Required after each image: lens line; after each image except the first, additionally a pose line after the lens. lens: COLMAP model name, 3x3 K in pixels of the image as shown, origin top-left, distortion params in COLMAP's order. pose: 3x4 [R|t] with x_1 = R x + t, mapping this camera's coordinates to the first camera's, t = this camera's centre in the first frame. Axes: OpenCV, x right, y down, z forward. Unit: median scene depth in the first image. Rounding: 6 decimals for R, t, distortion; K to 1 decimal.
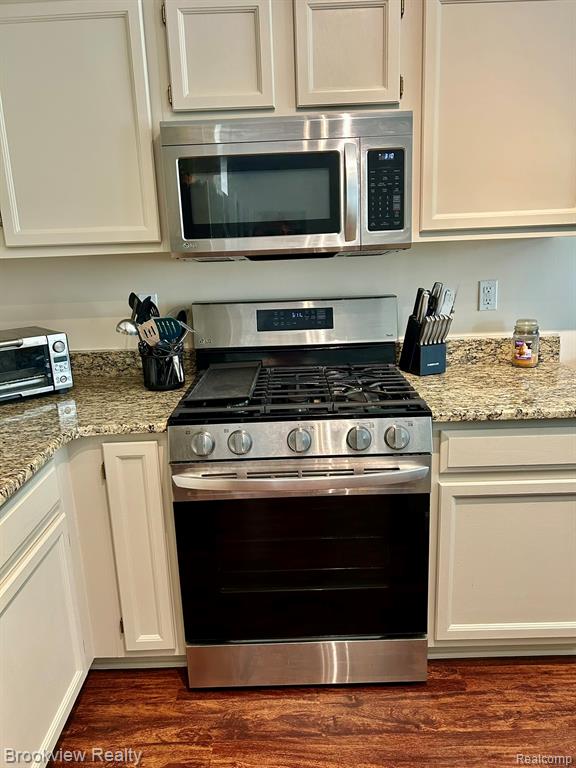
lens RADIAL K [[577.0, 0, 288.0], [0, 577.0, 386.8], [0, 0, 1]] dist [0.034808, -0.033346]
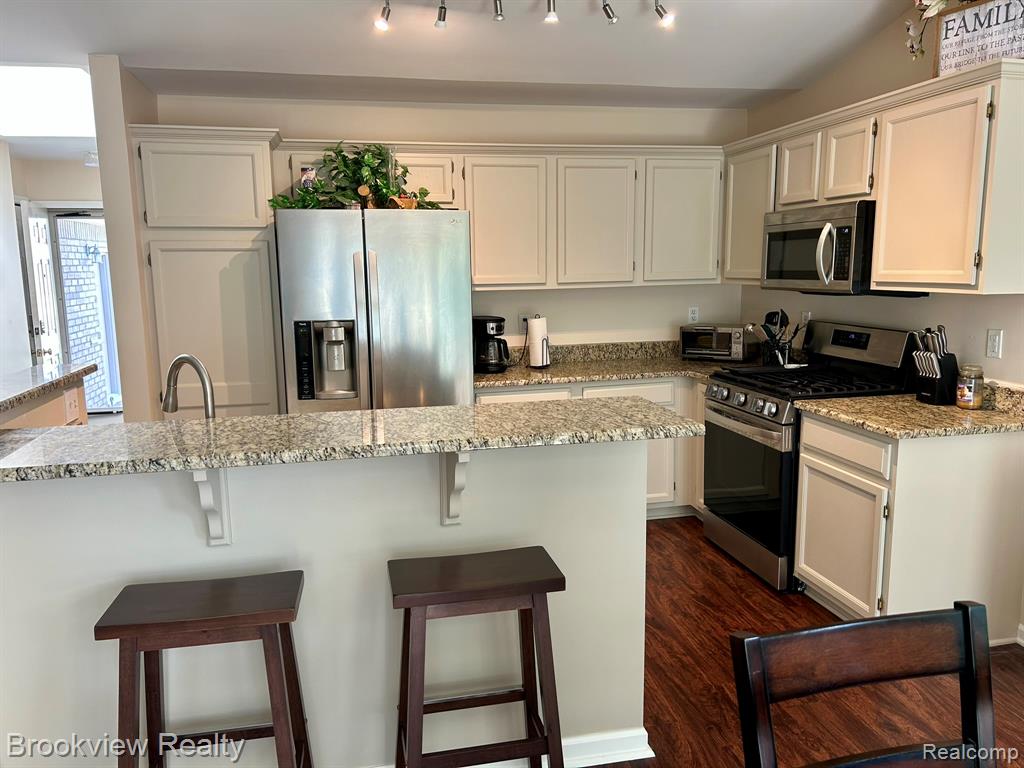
lens RADIAL K [[769.4, 0, 515.5], [0, 769.4, 384.8], [0, 0, 1]] dist [0.034808, -0.033346]
pose [[0.222843, 0.186781, -0.956794, 1.850706], [-0.231766, 0.963483, 0.134107, -0.088903], [0.946903, 0.191868, 0.257995, -0.207762]]
